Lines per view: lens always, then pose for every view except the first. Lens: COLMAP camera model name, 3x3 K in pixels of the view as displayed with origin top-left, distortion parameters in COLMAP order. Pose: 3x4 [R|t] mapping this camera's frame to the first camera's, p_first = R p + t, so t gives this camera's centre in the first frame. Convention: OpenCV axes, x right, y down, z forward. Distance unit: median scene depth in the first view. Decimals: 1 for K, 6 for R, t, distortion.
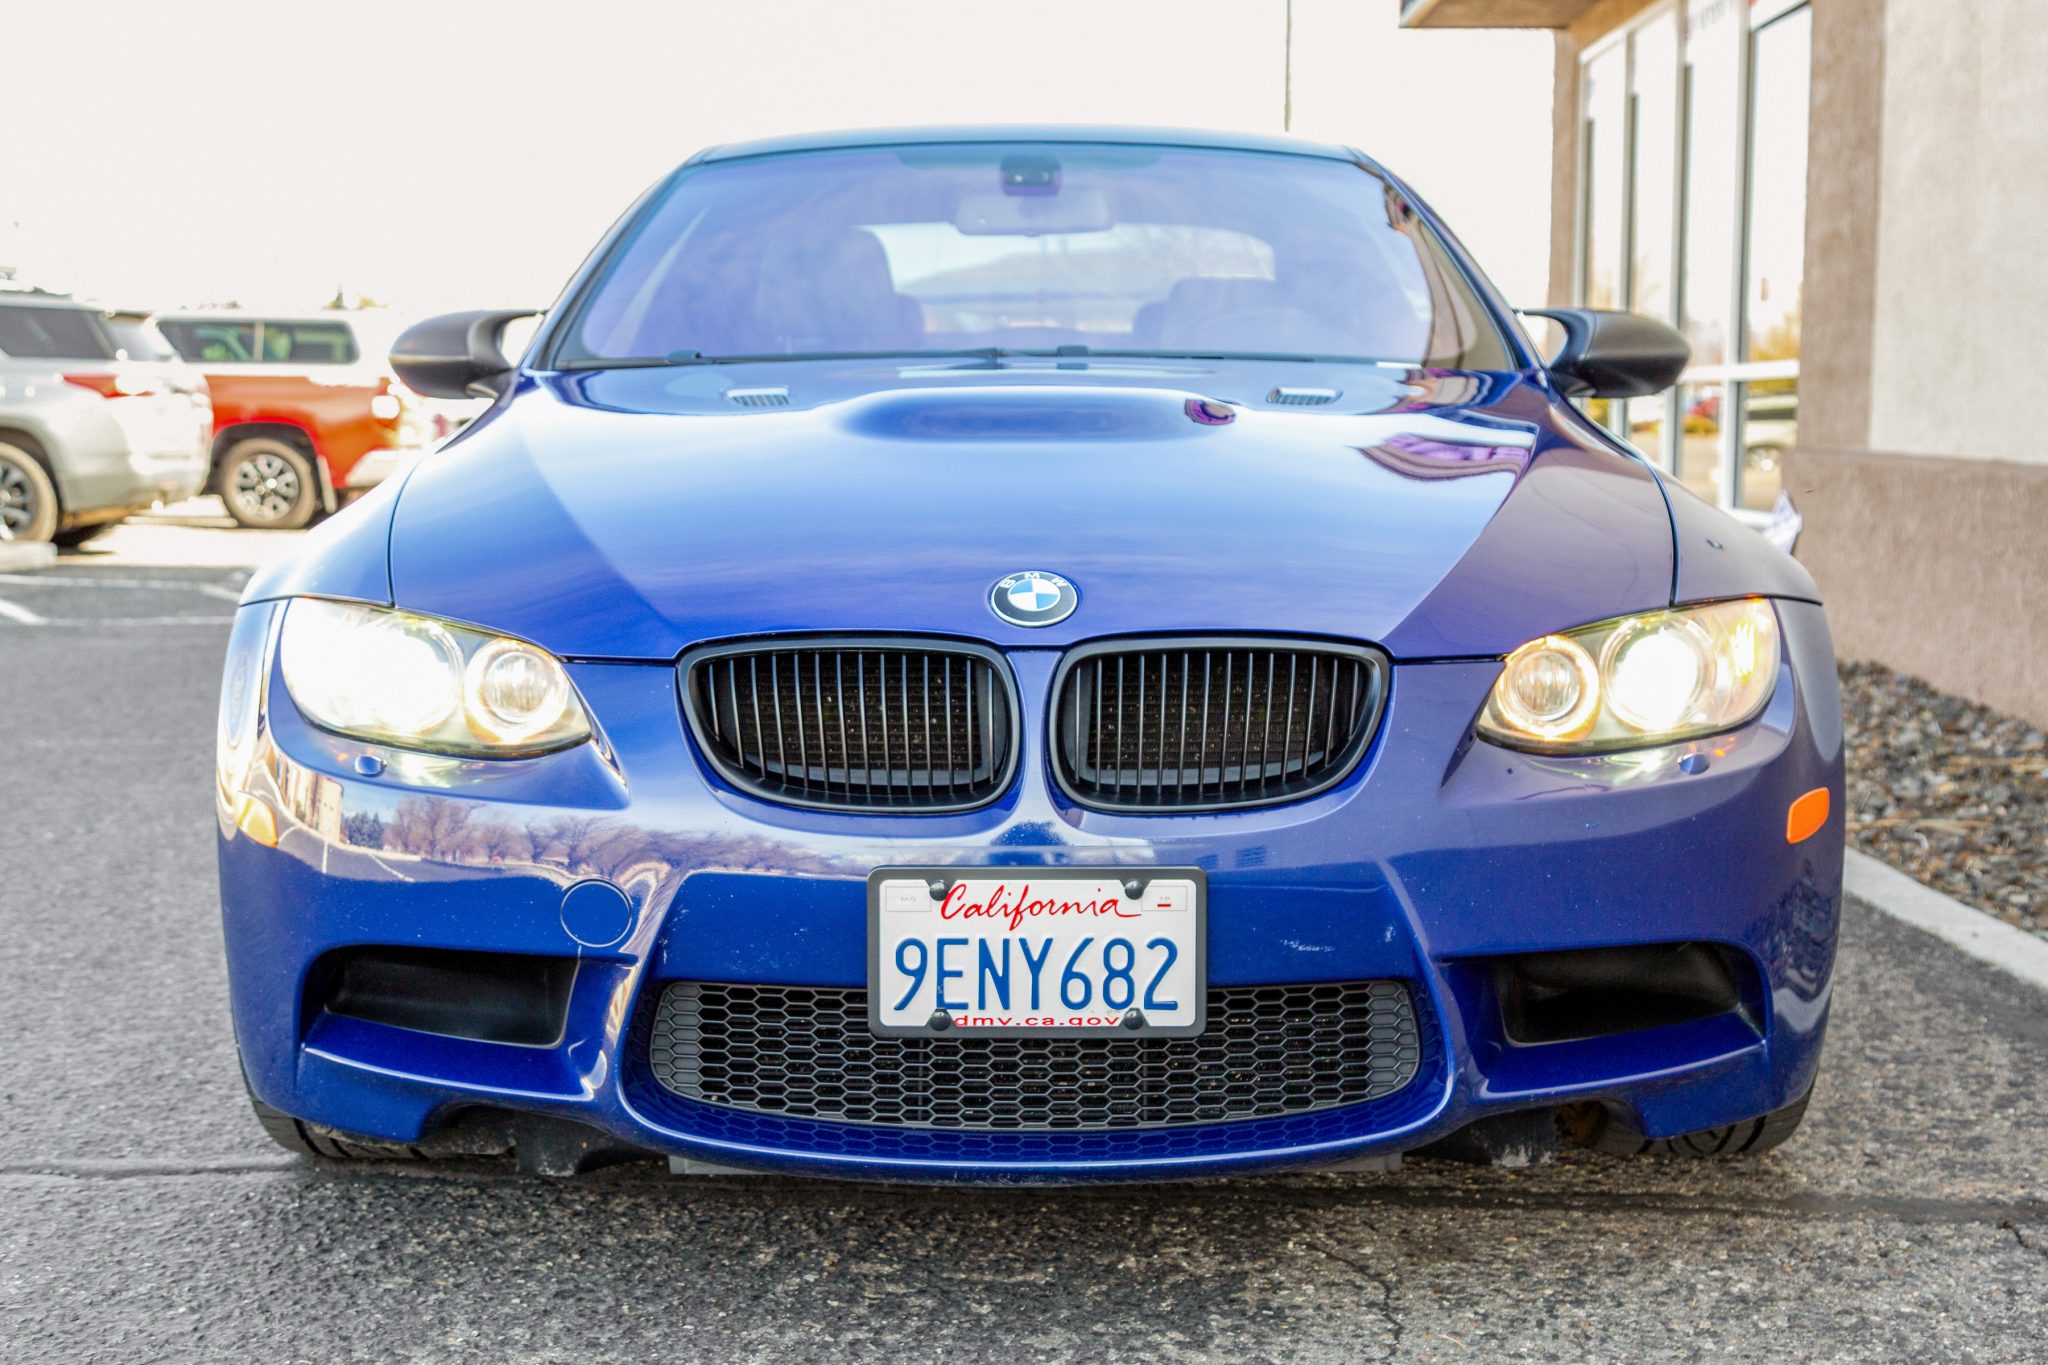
lens RADIAL K [[2913.2, 0, 1024.0], [0, 2913.2, 682.5], [0, 0, 1]] dist [0.002186, 0.005645]
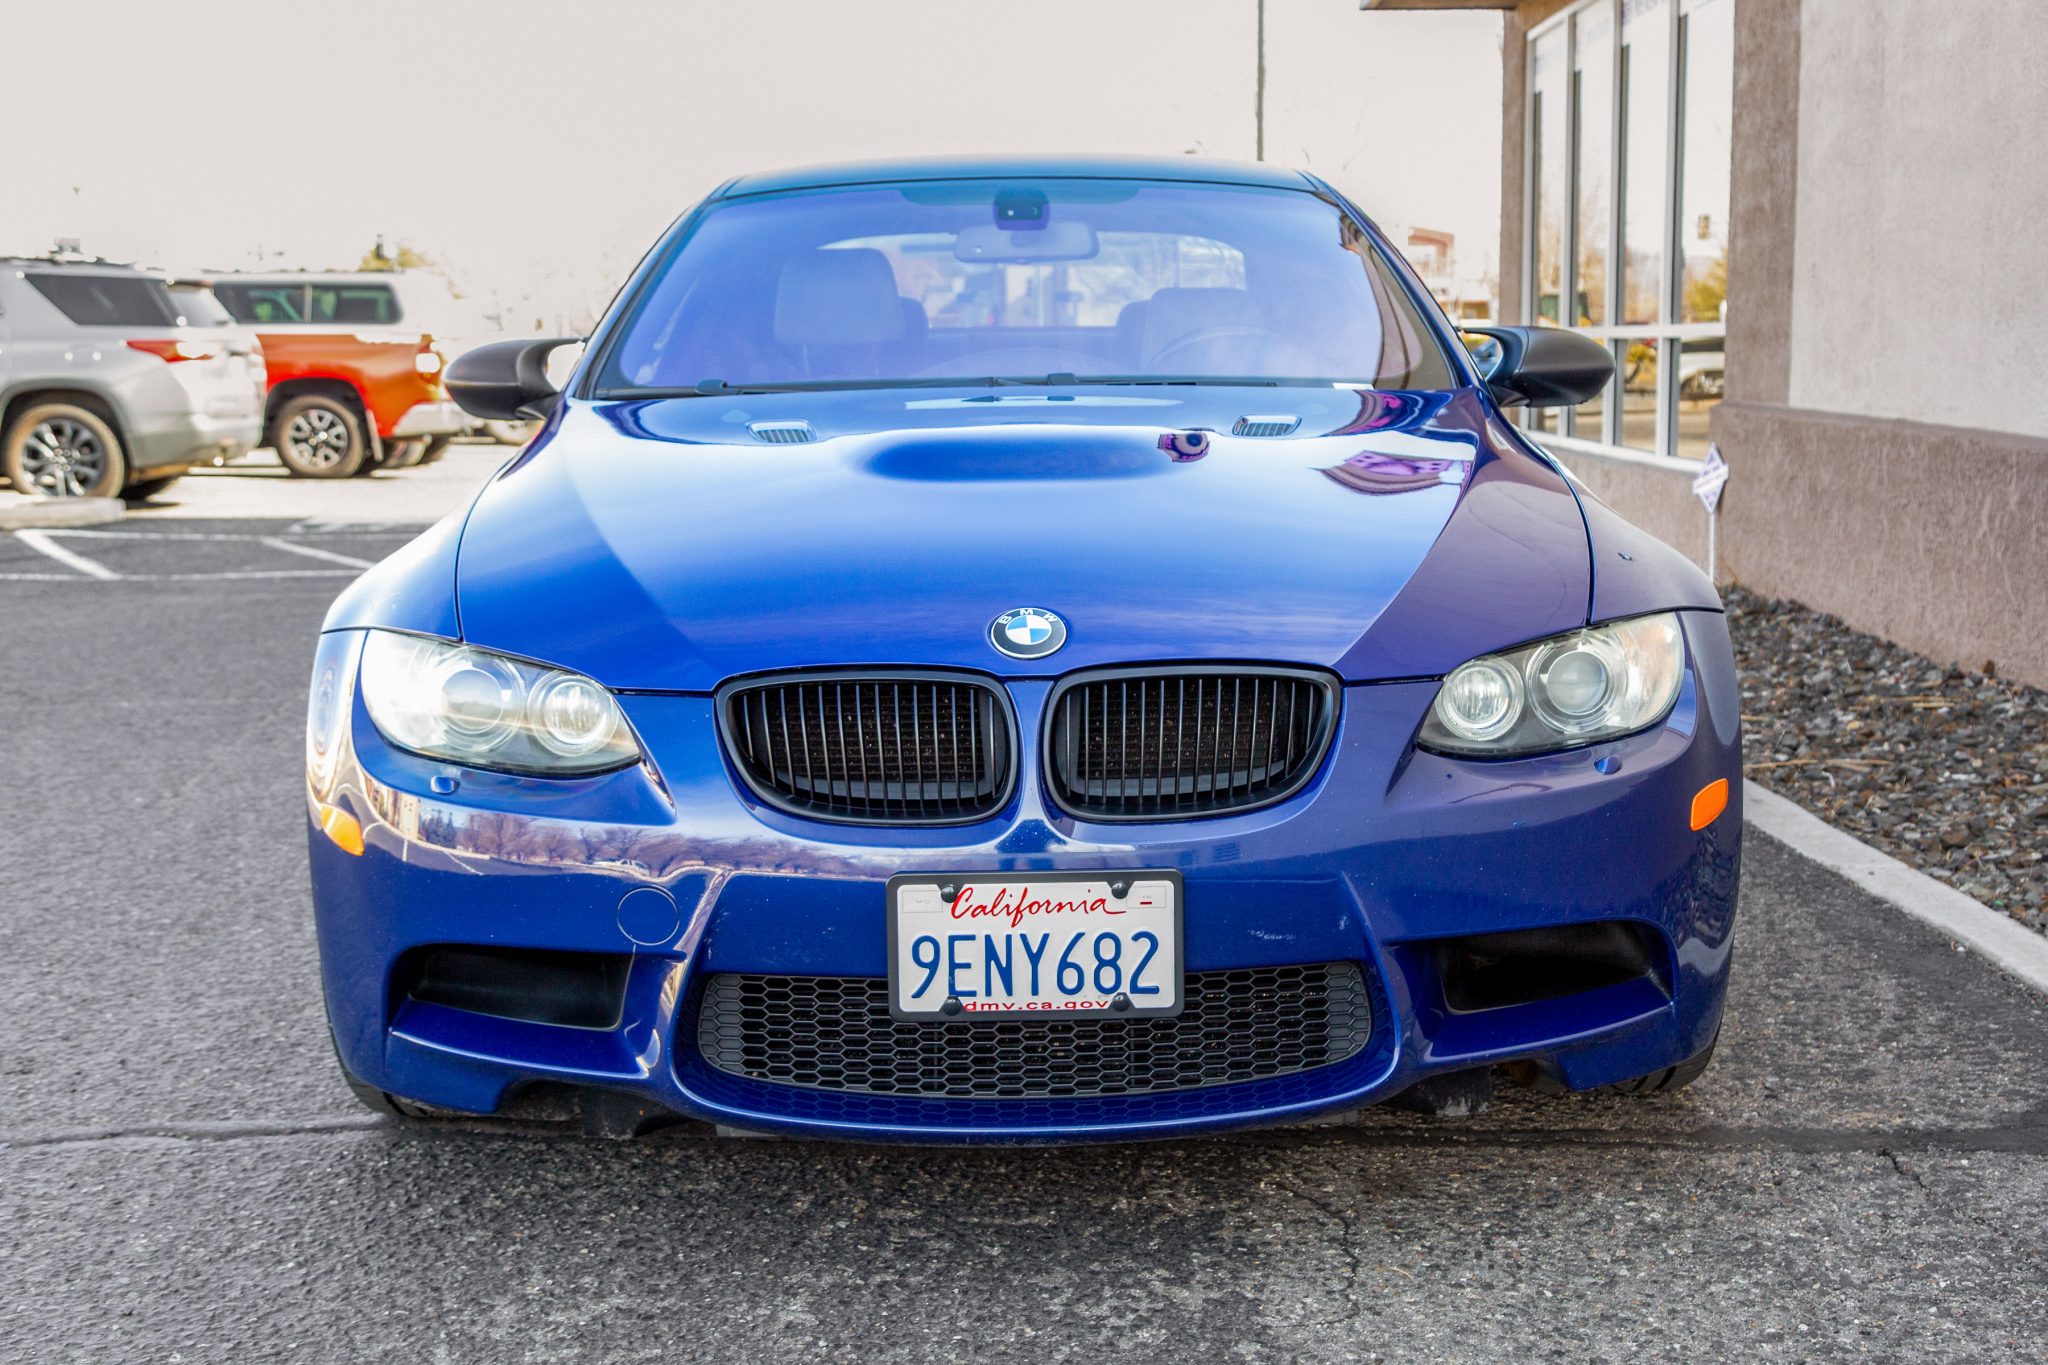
lens RADIAL K [[2703.2, 0, 1085.6], [0, 2703.2, 684.1], [0, 0, 1]] dist [-0.013367, 0.036646]
pose [[0.999636, -0.015941, 0.021771, 0.002322], [0.015215, 0.999336, 0.033094, -0.041553], [-0.022285, -0.032751, 0.999215, -0.053727]]
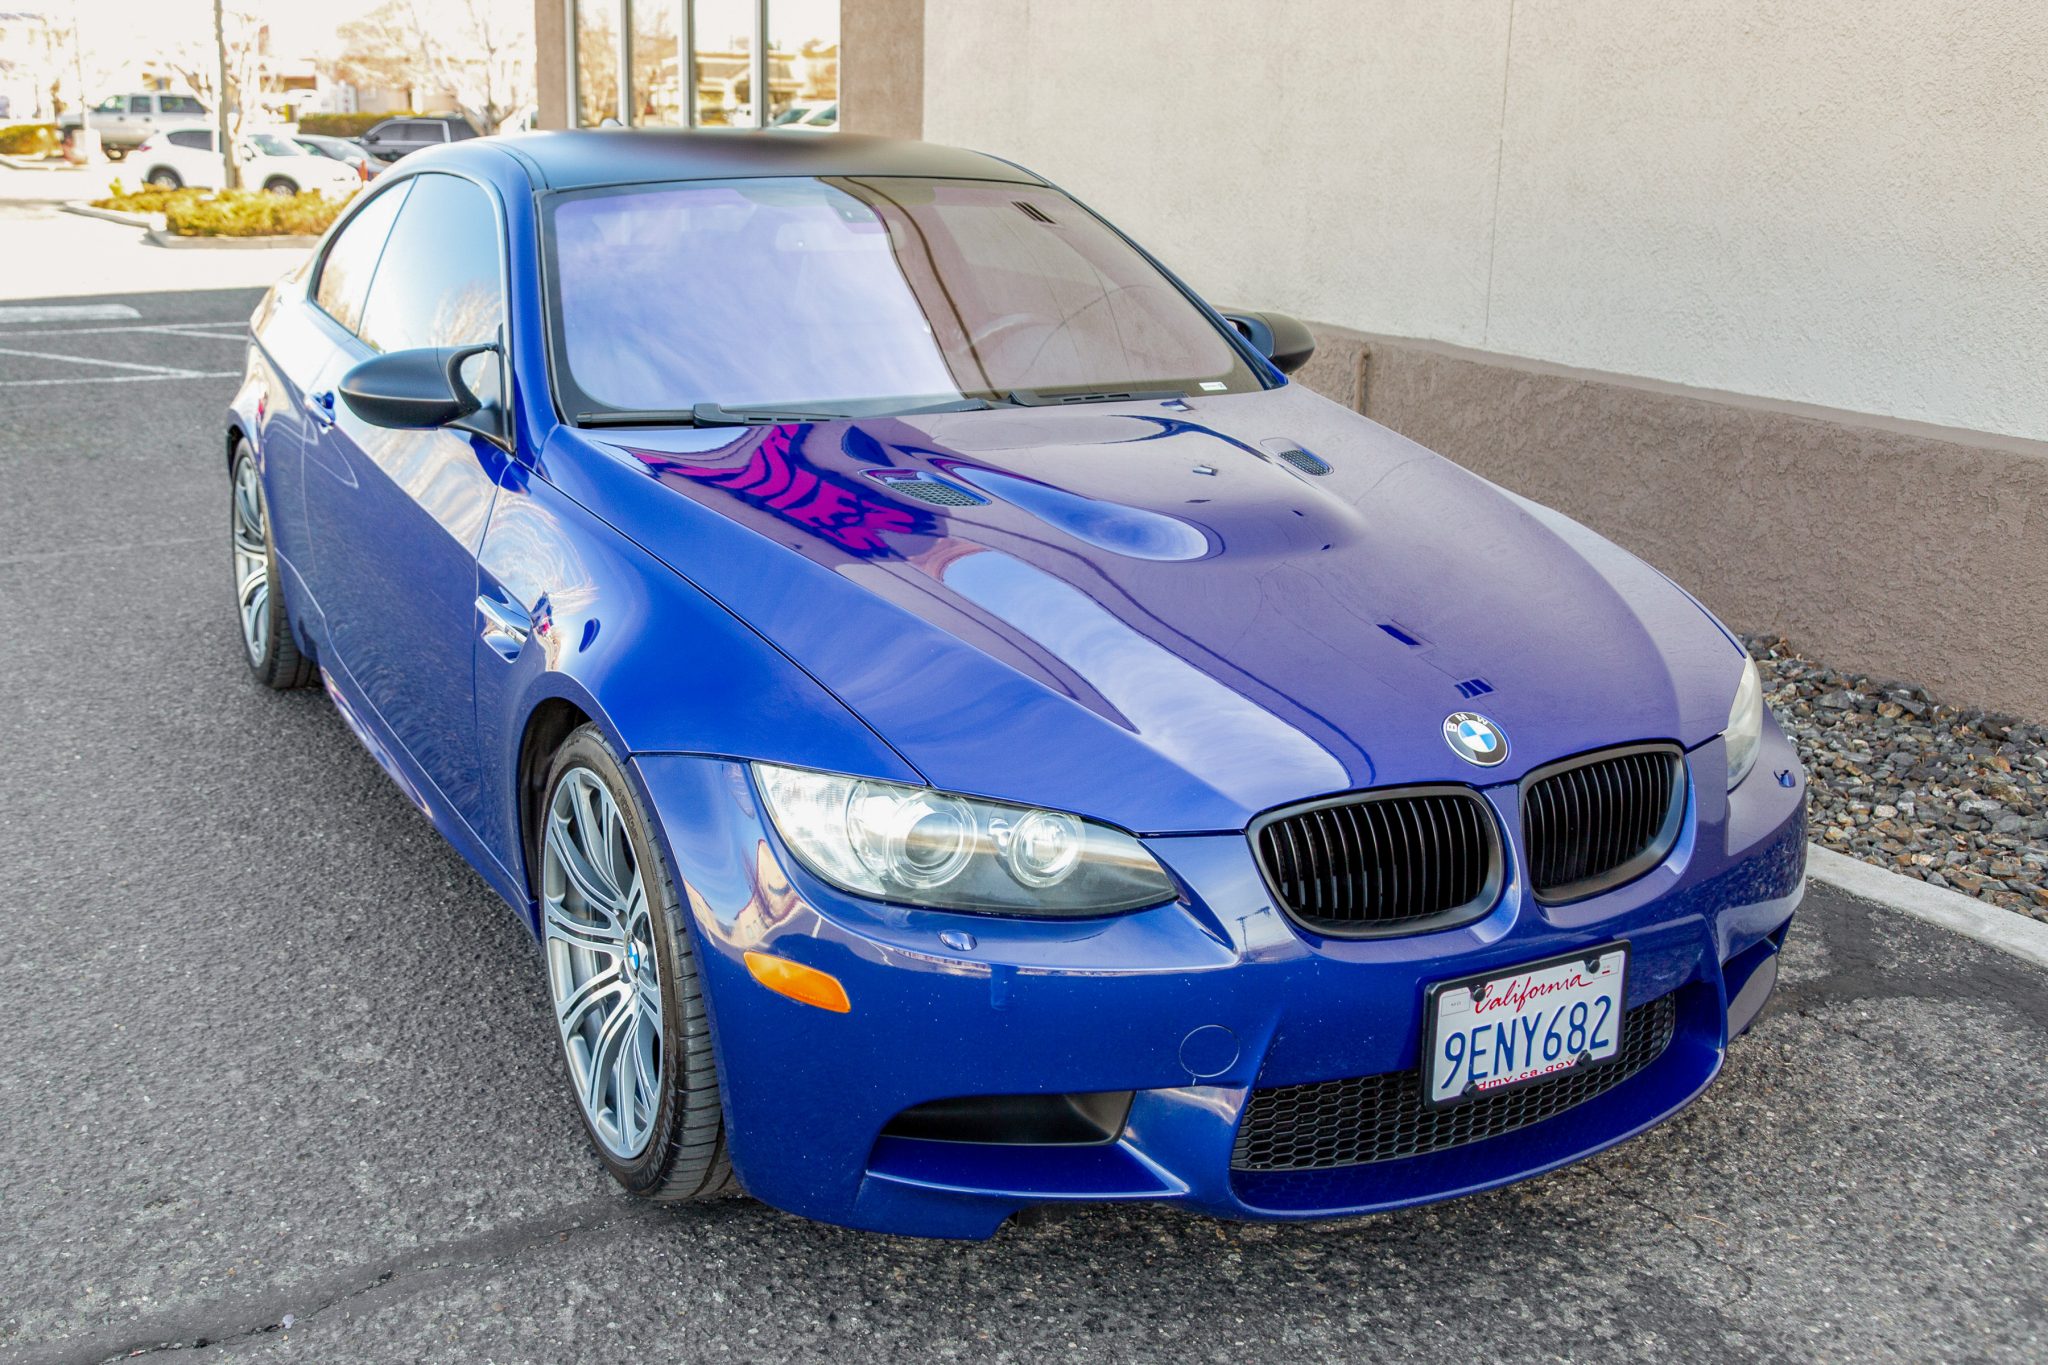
lens RADIAL K [[2064.1, 0, 908.8], [0, 2064.1, 626.7], [0, 0, 1]] dist [0.007623, 0.012950]
pose [[0.889510, -0.104437, 0.444821, -0.580330], [0.032691, 0.985579, 0.166026, -0.222809], [-0.455745, -0.133140, 0.880097, 0.319270]]
